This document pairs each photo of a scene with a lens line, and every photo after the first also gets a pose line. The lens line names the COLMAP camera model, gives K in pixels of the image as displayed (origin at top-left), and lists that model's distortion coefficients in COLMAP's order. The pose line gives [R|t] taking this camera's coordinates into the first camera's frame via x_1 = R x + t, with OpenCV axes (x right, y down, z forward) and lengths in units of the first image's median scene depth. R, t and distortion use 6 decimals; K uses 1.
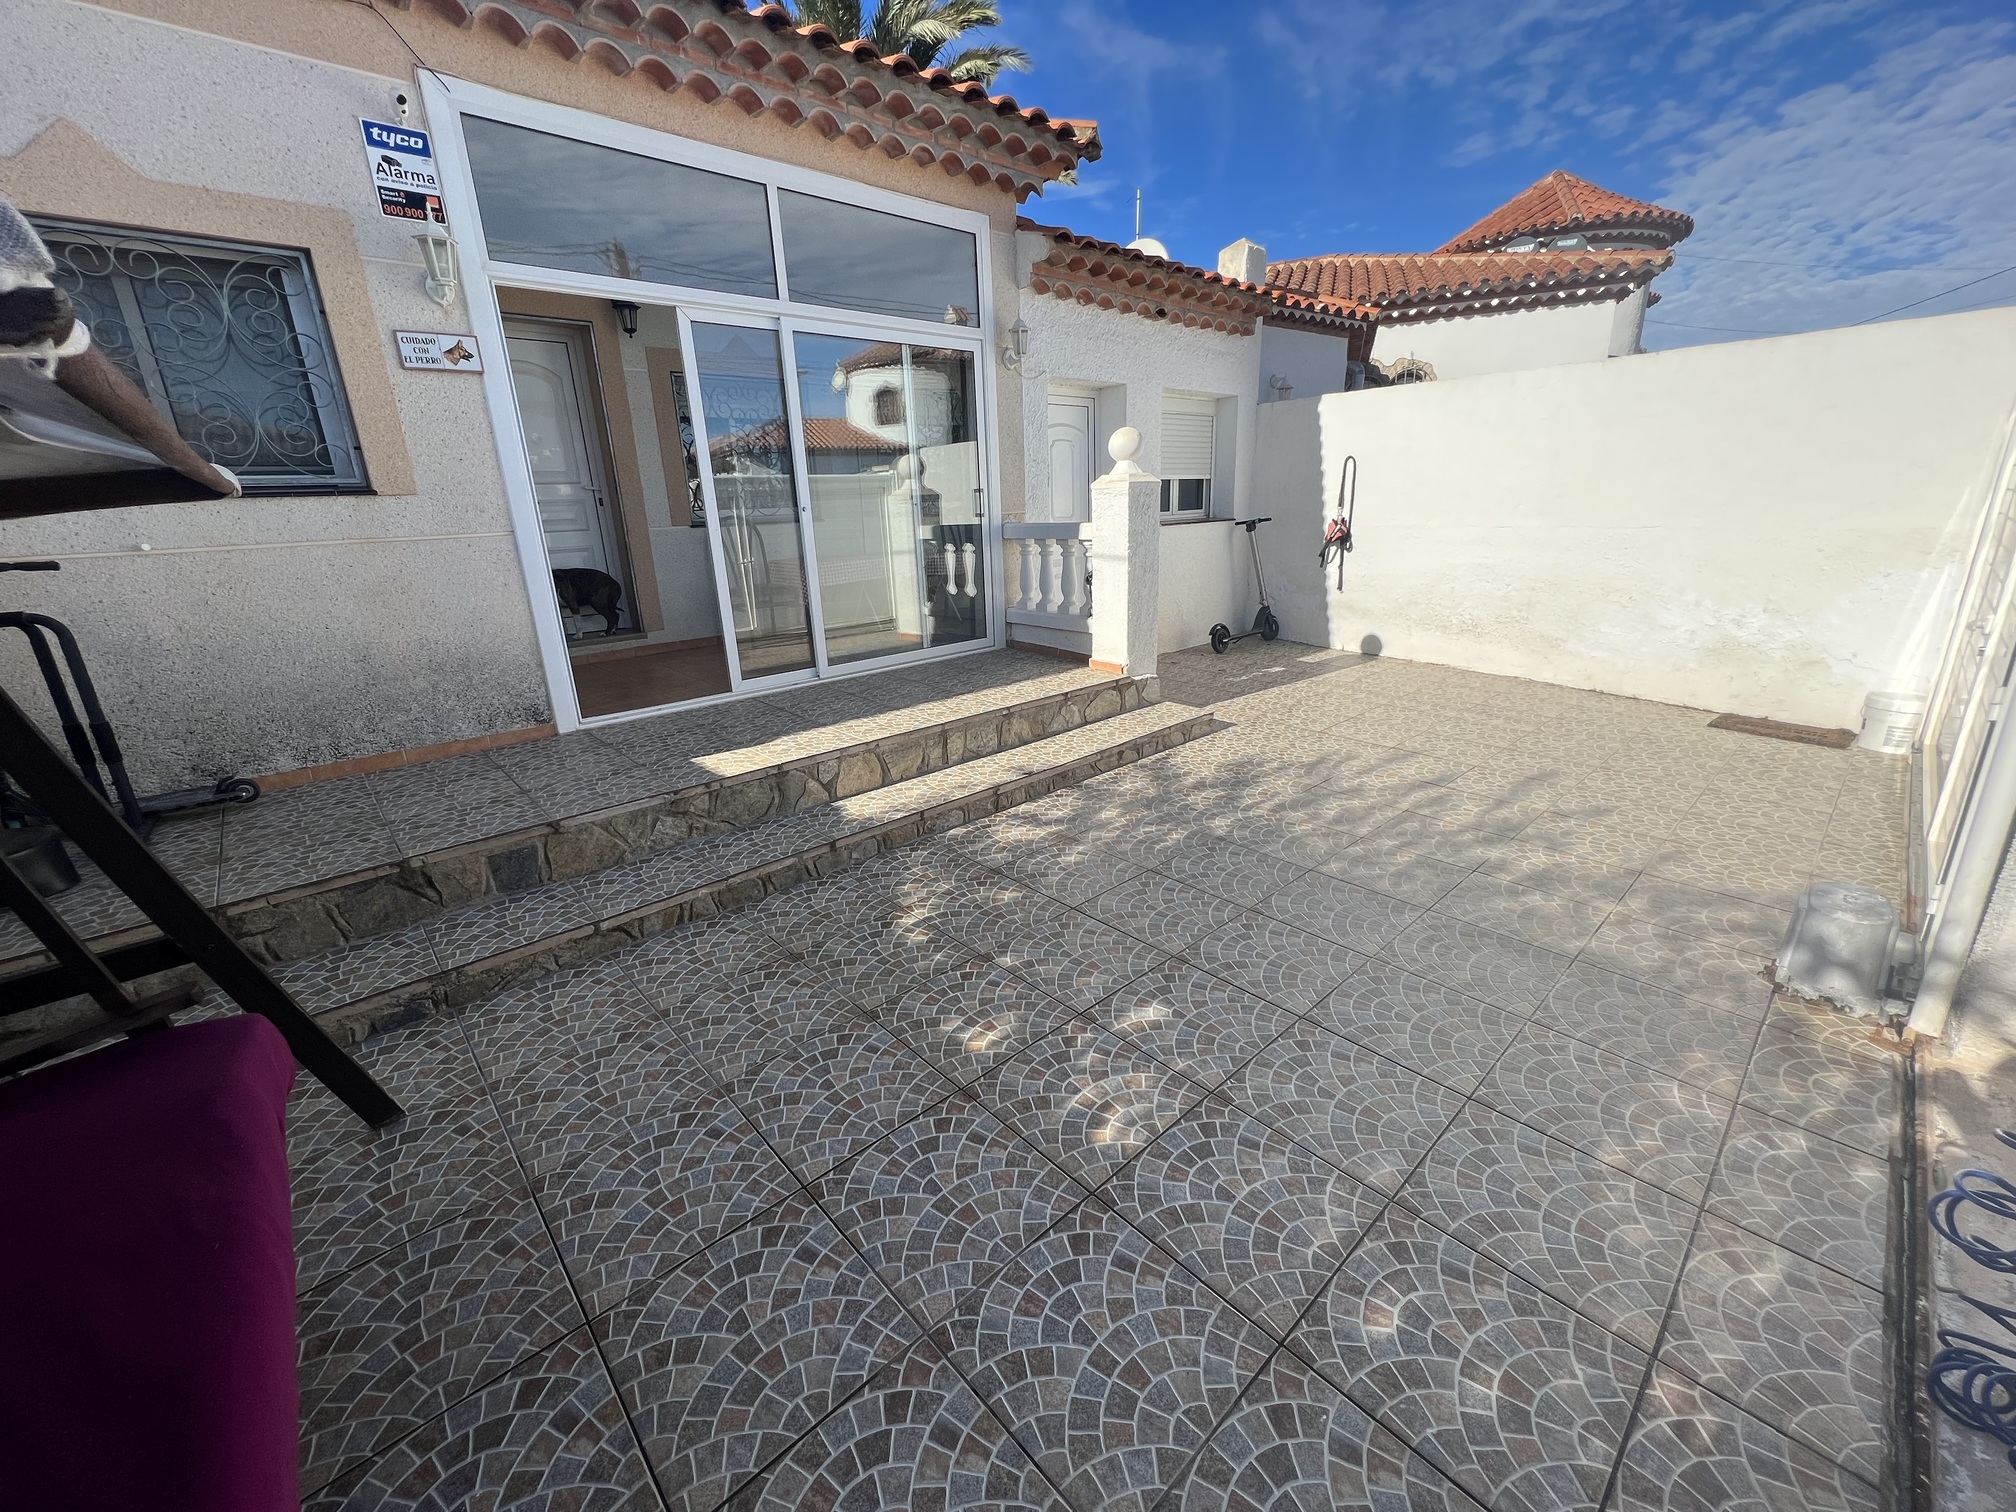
lens RADIAL K [[805.8, 0, 1006.2], [0, 805.8, 740.5], [0, 0, 1]] dist [-0.000124, -0.000620]
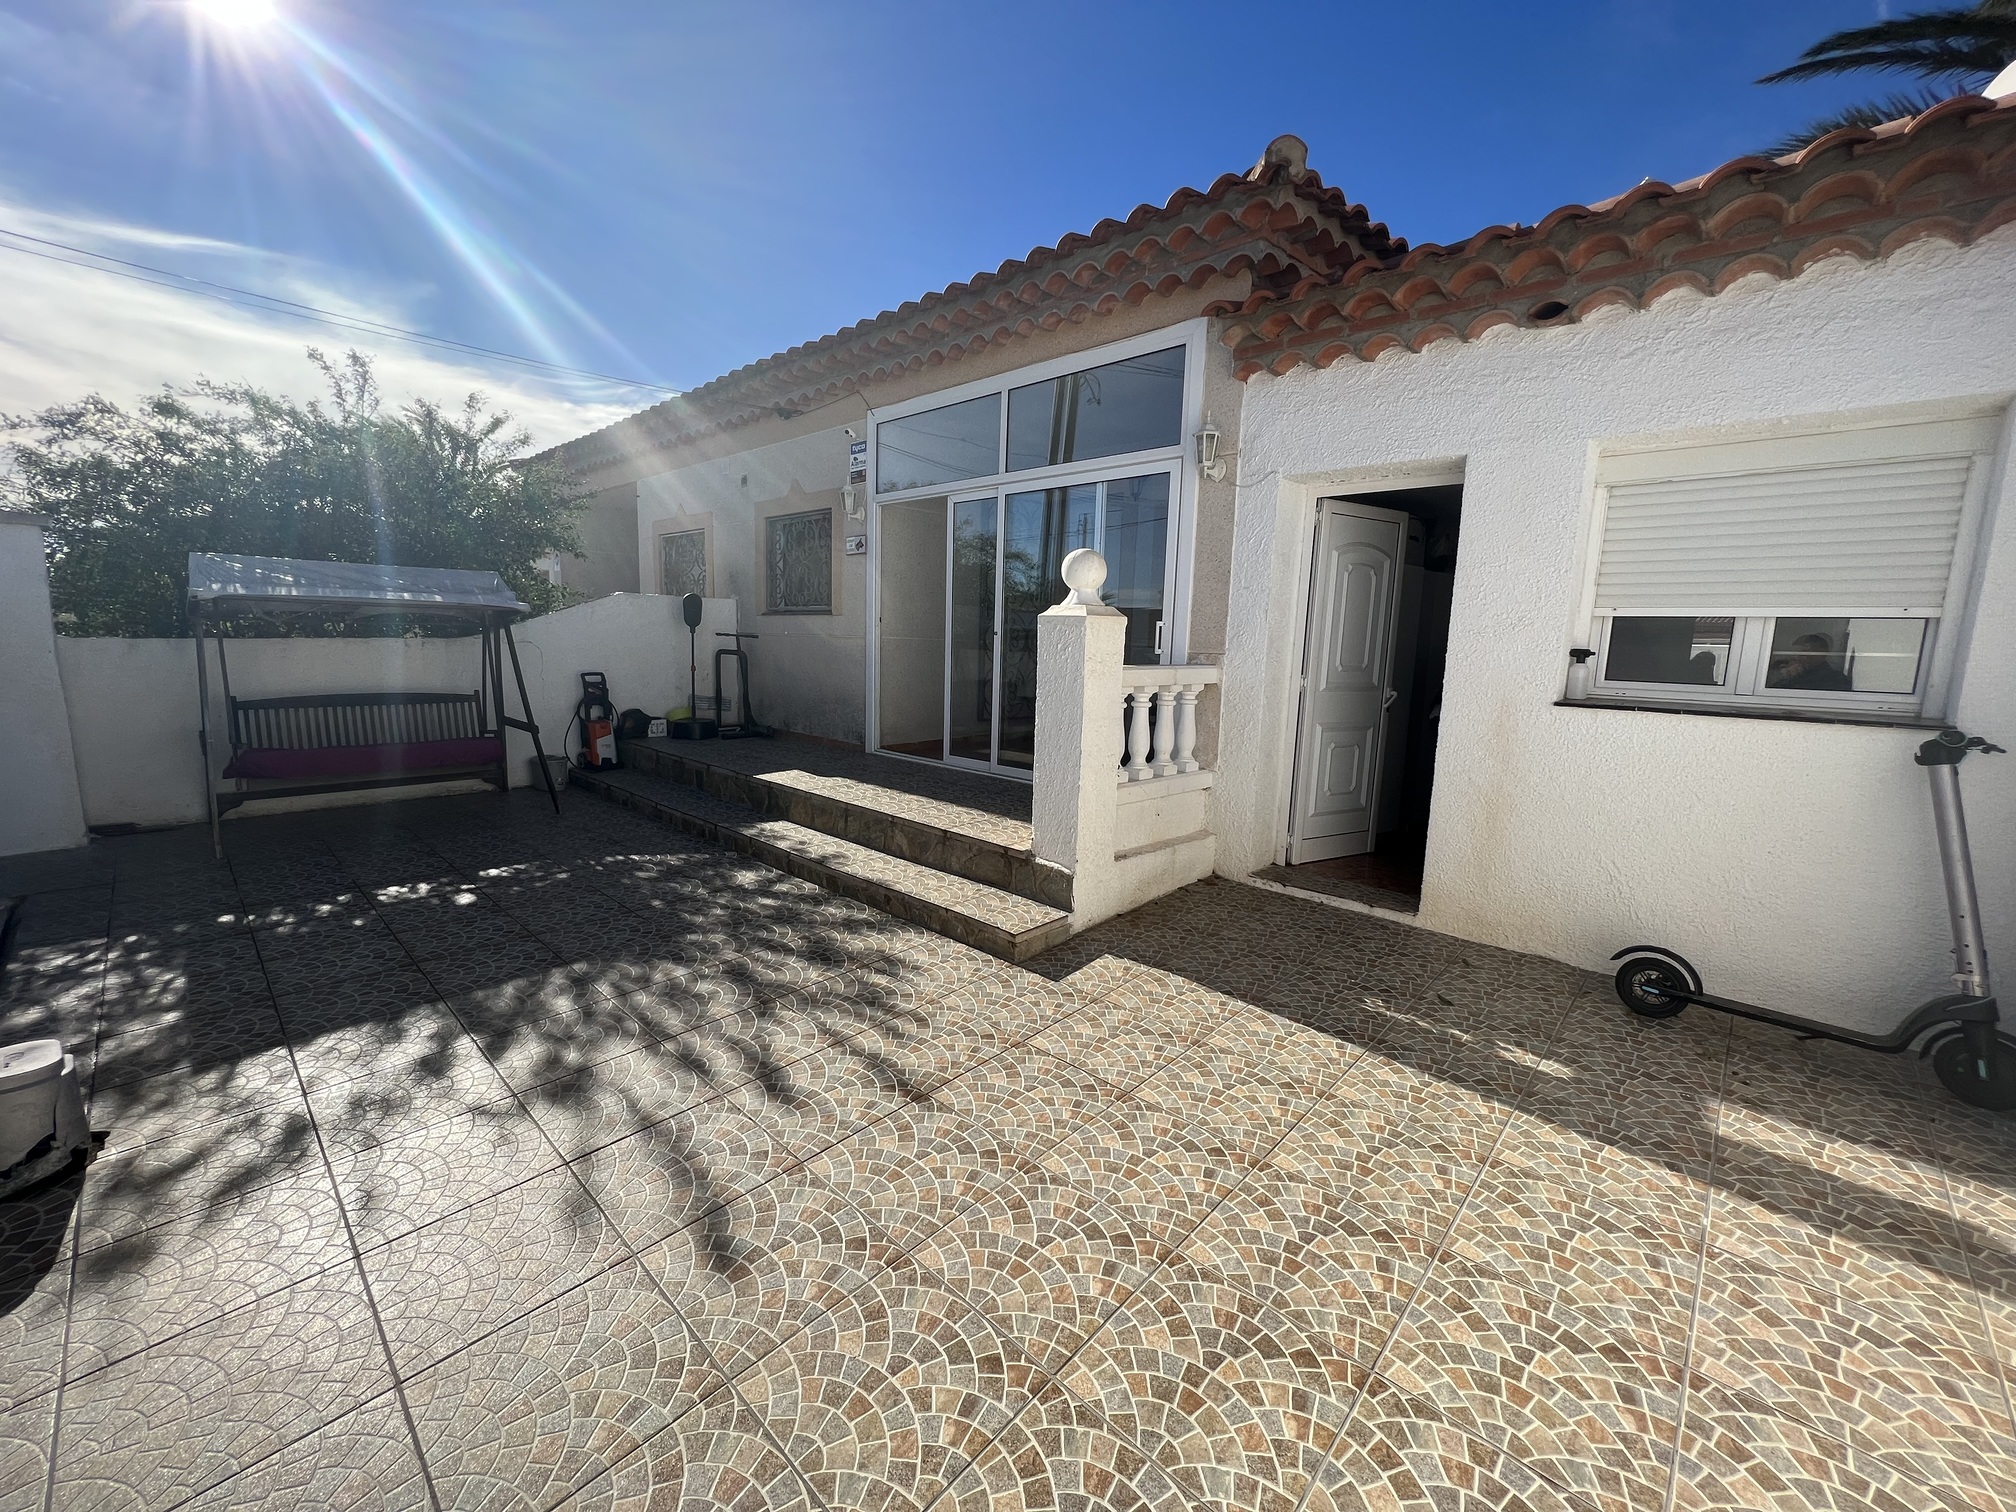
lens RADIAL K [[805.8, 0, 999.6], [0, 805.8, 762.5], [0, 0, 1]] dist [-0.000124, -0.000620]
pose [[0.081472, 0.188793, -0.978631, 1.146427], [-0.314113, 0.936720, 0.154558, -0.343297], [0.945883, 0.294809, 0.135619, 1.046018]]
